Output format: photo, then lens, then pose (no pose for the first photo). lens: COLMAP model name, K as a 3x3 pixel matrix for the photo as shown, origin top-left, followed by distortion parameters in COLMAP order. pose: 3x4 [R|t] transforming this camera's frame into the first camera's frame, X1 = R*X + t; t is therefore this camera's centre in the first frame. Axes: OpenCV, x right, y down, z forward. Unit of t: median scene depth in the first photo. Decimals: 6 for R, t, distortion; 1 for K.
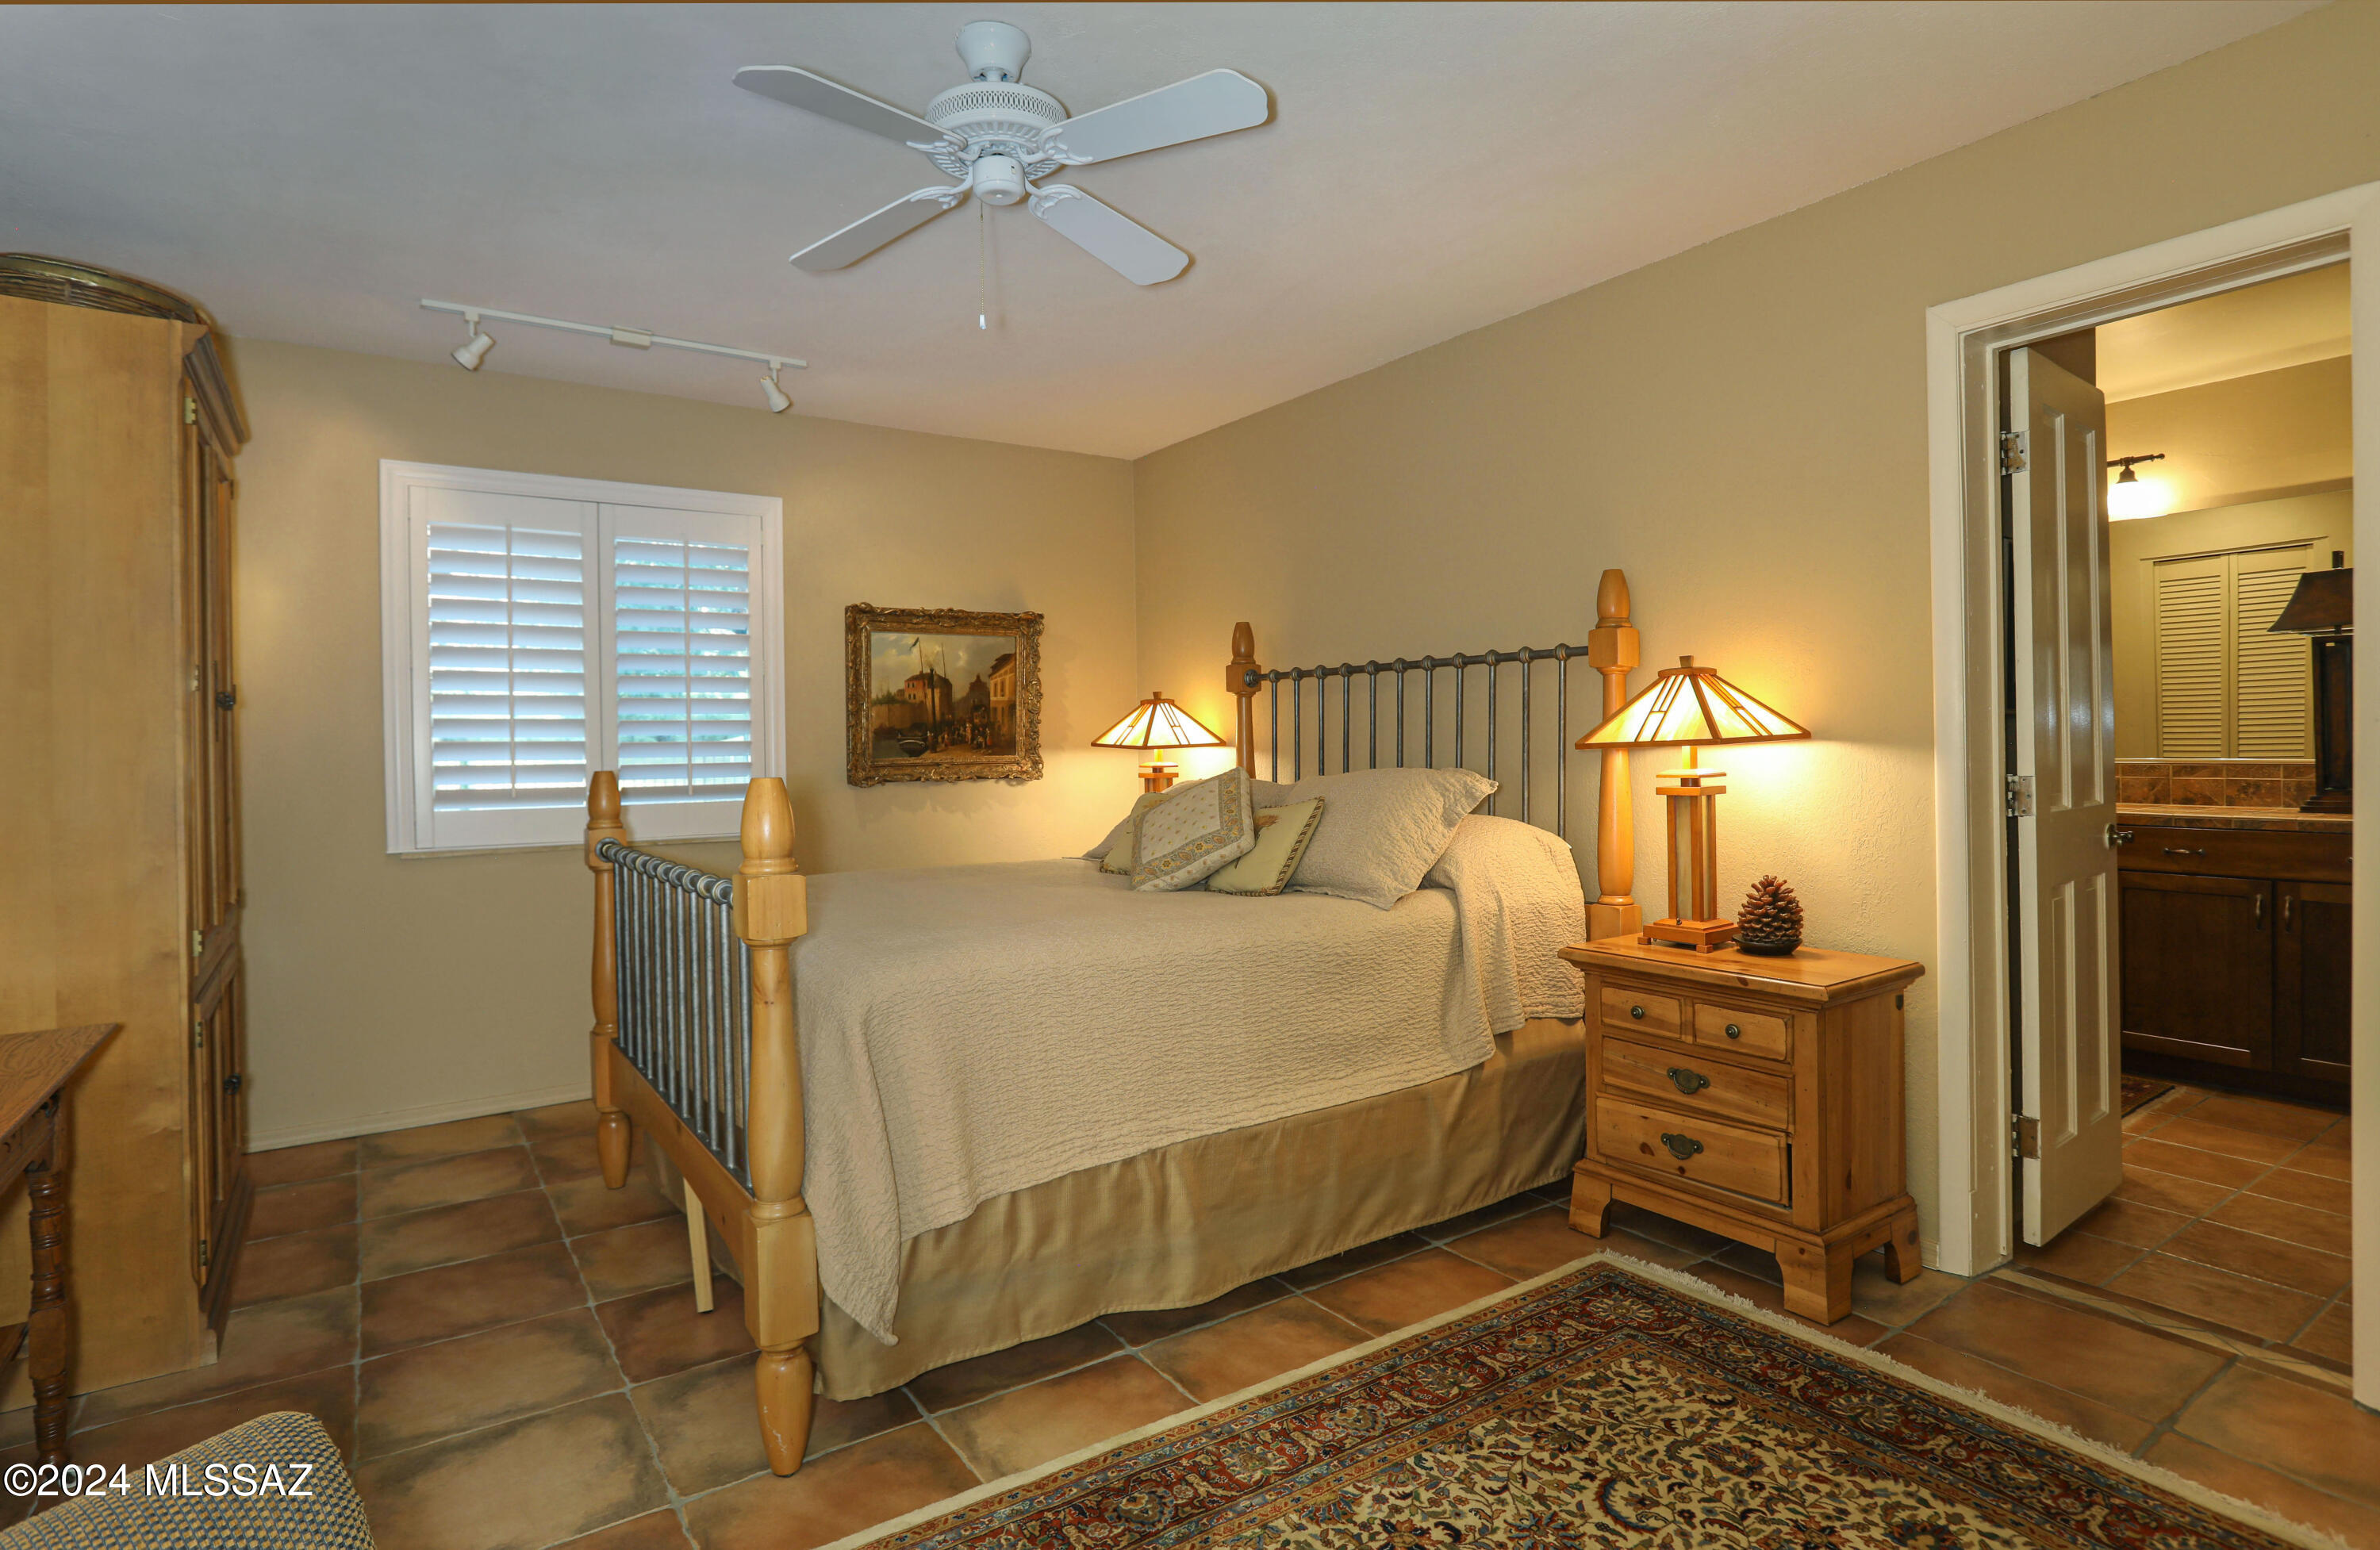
lens RADIAL K [[1197.6, 0, 1194.2], [0, 1197.6, 766.8], [0, 0, 1]] dist [-0.031686, 0.002051]
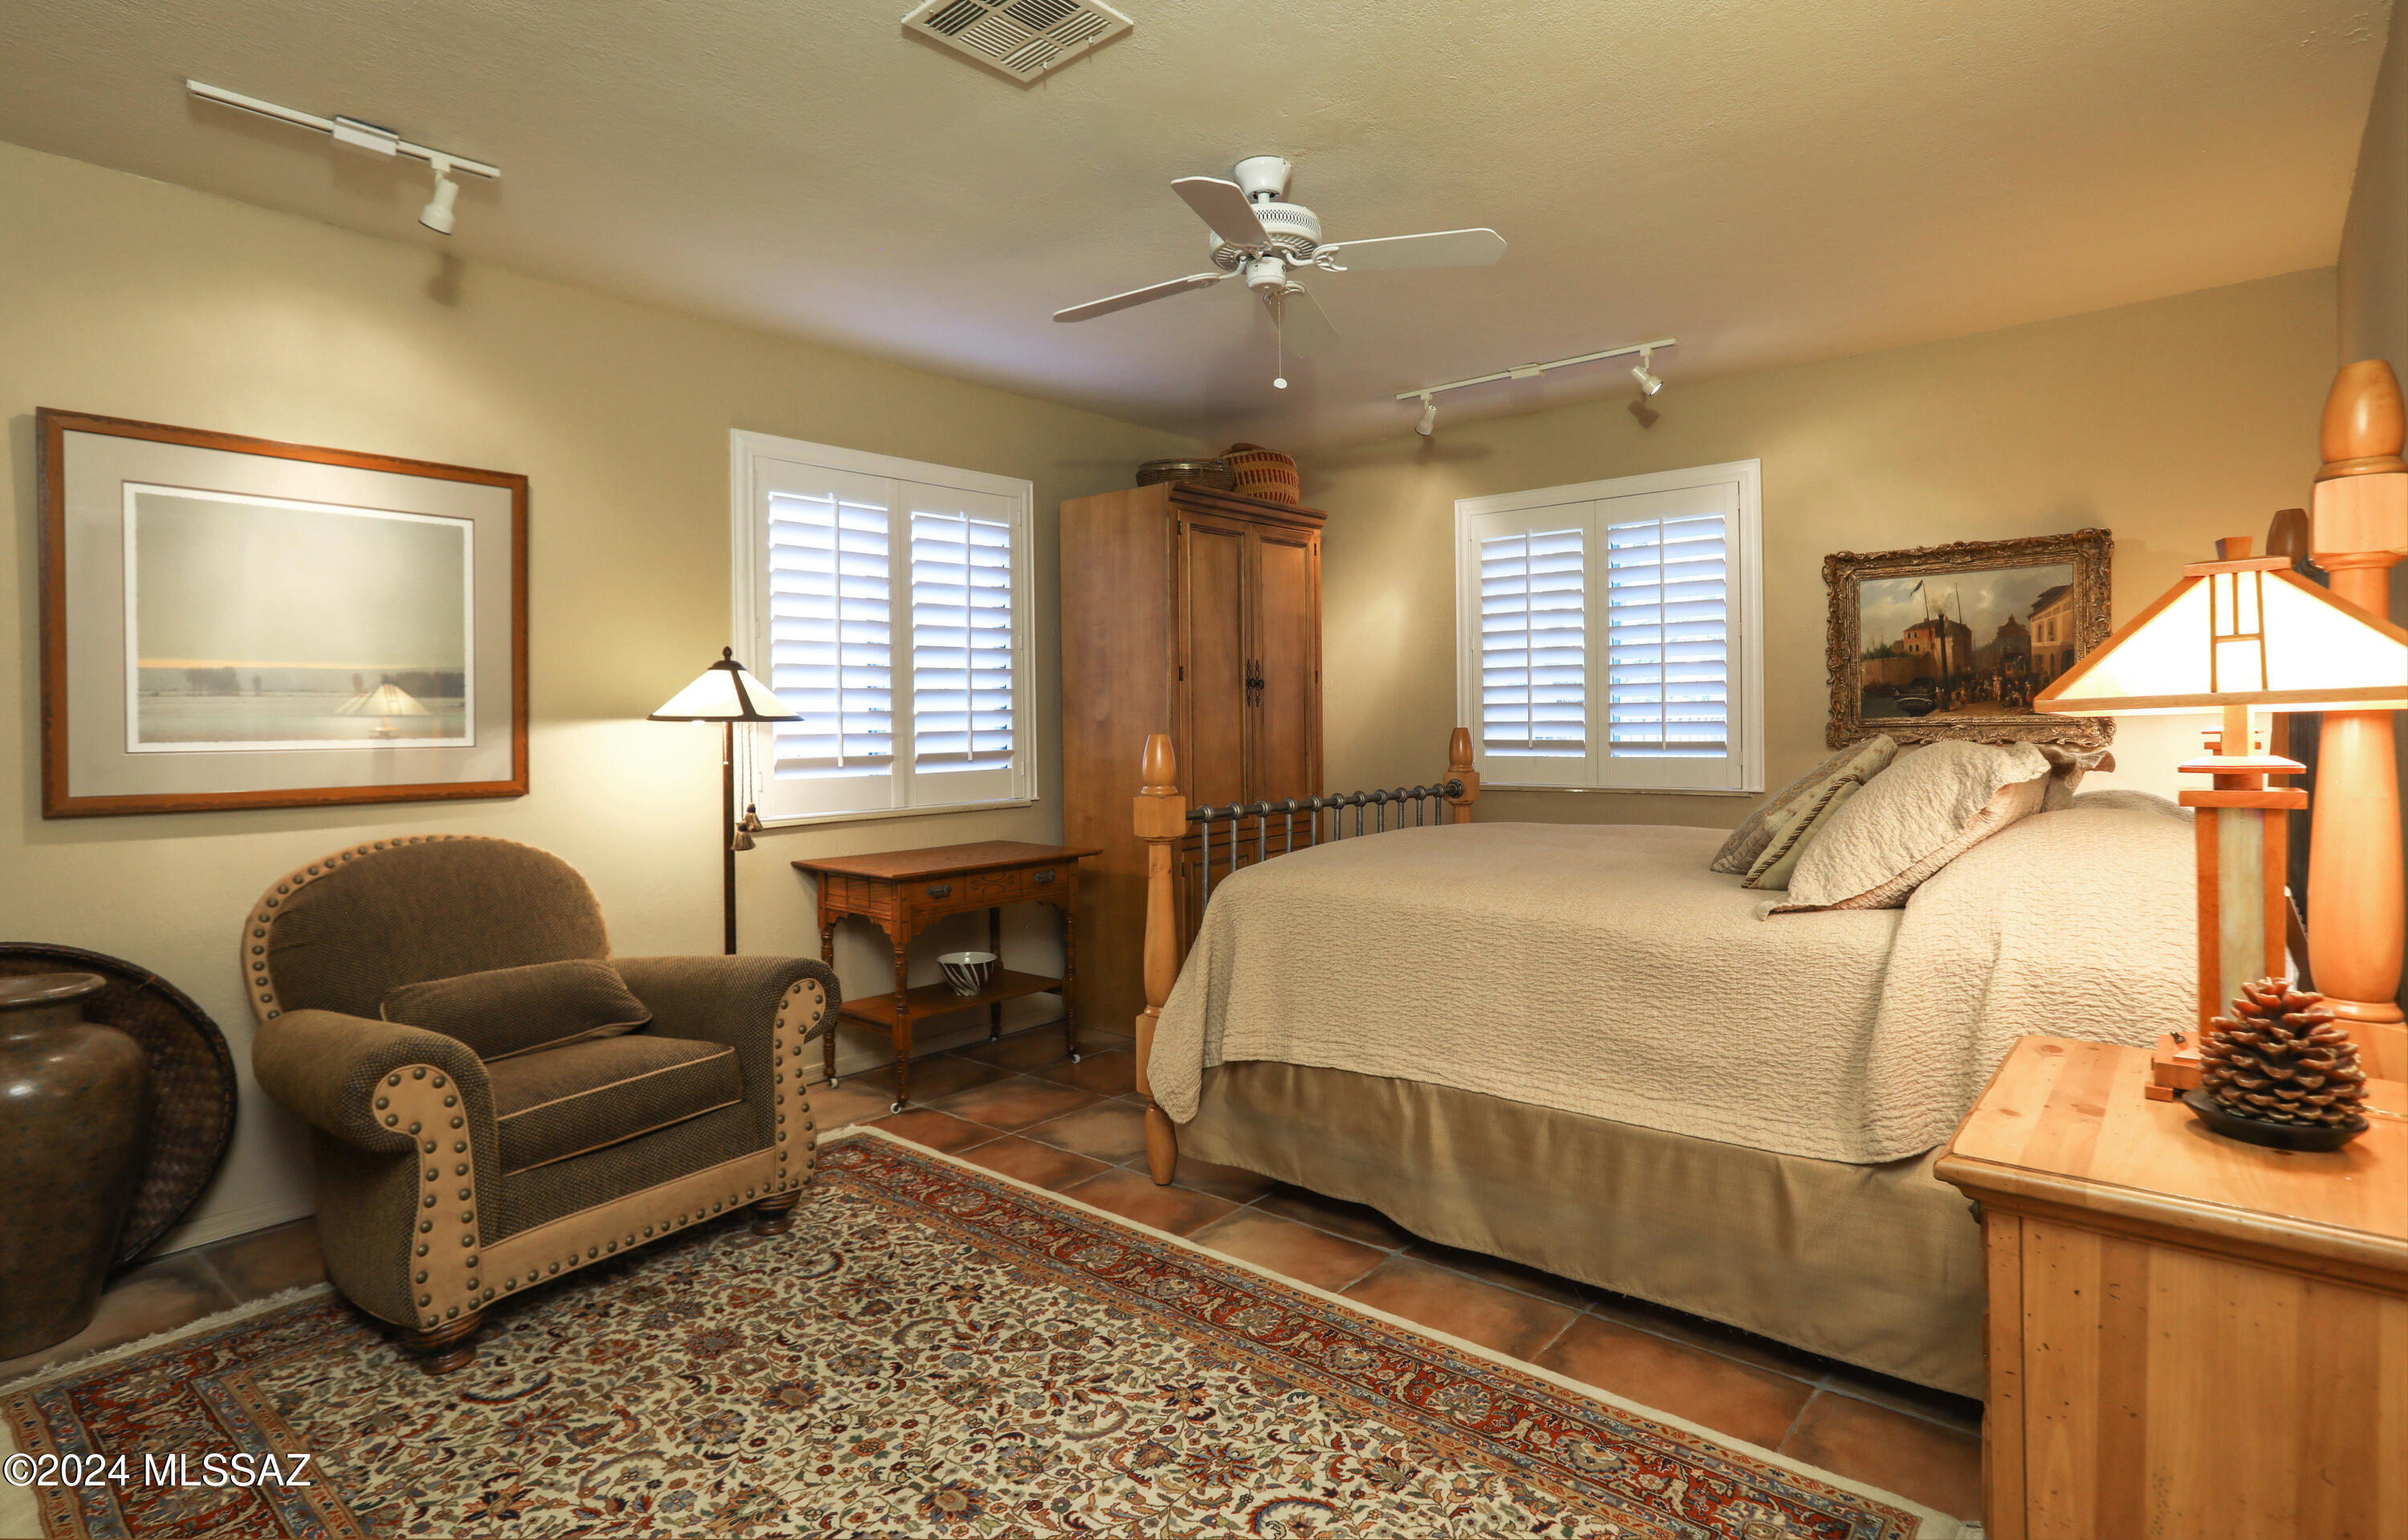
lens RADIAL K [[1212.0, 0, 1179.0], [0, 1212.0, 723.5], [0, 0, 1]] dist [-0.031686, 0.002051]
pose [[0.256615, 0.014781, -0.966401, 0.607376], [-0.009527, 0.999873, 0.012763, -0.011773], [0.966467, 0.005931, 0.256723, 0.316883]]
